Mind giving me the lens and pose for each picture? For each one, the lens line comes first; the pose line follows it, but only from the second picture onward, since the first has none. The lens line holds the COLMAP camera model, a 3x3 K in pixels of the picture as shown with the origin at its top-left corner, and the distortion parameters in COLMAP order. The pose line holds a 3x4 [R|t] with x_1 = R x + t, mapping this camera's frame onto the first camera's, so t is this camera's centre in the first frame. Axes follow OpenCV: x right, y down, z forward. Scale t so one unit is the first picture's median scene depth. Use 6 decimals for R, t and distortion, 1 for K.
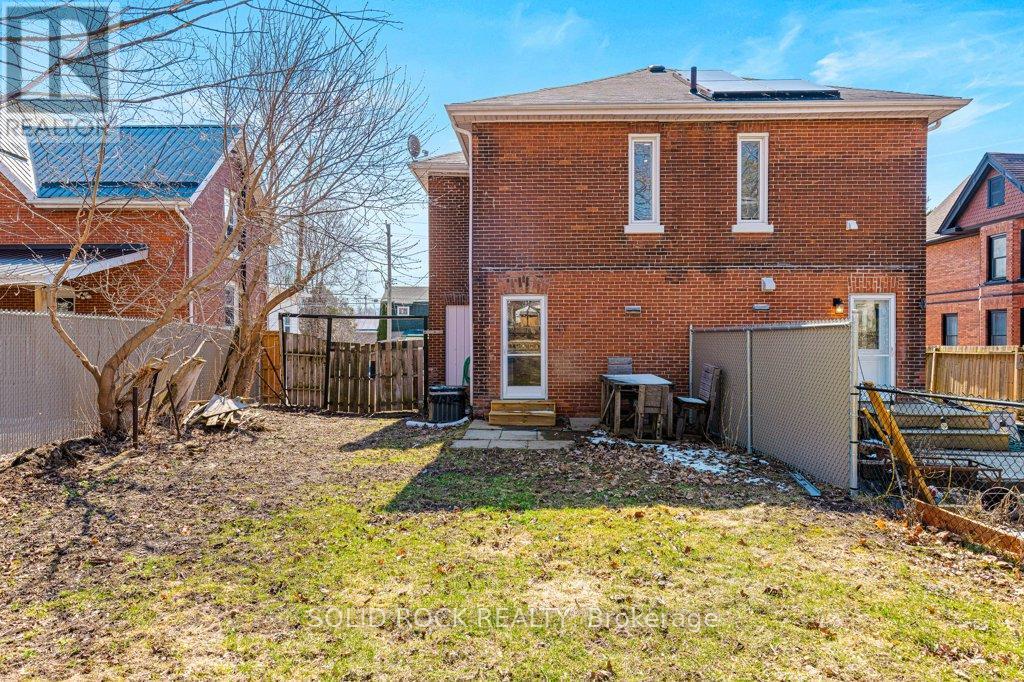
lens RADIAL K [[493.9, 0, 511.5], [0, 493.9, 342.2], [0, 0, 1]] dist [0.000277, 0.000001]
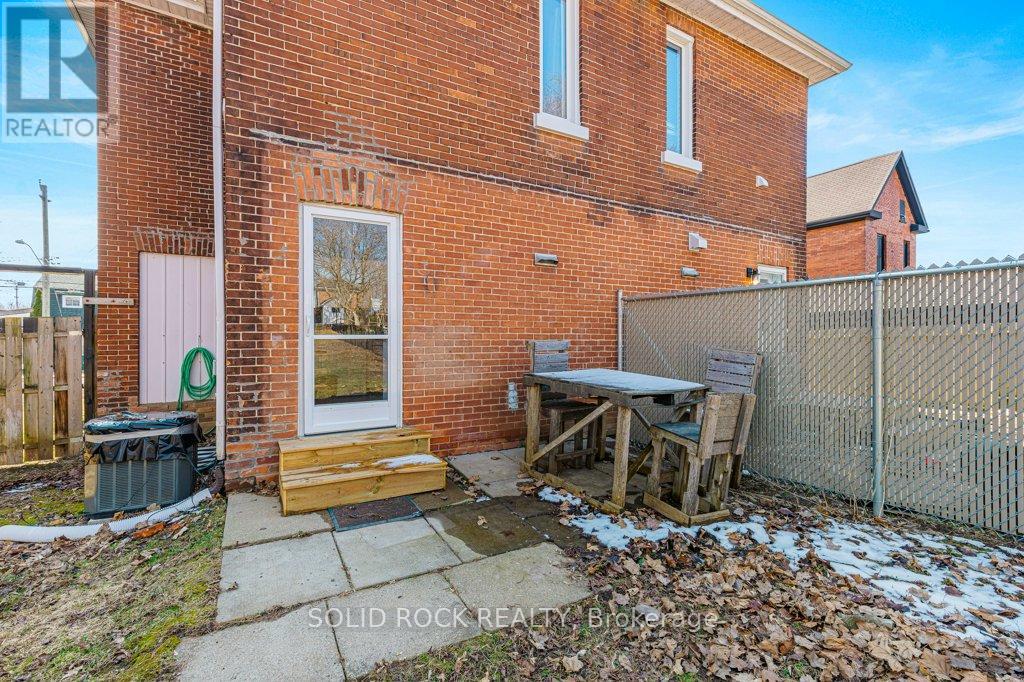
lens RADIAL K [[462.4, 0, 512.3], [0, 462.4, 338.2], [0, 0, 1]] dist [0.008493, 0.000328]
pose [[0.856415, 0.000745, 0.516287, -0.072657], [0.000799, 0.999996, -0.002768, 0.028482], [-0.516287, 0.002783, 0.856411, 0.545761]]
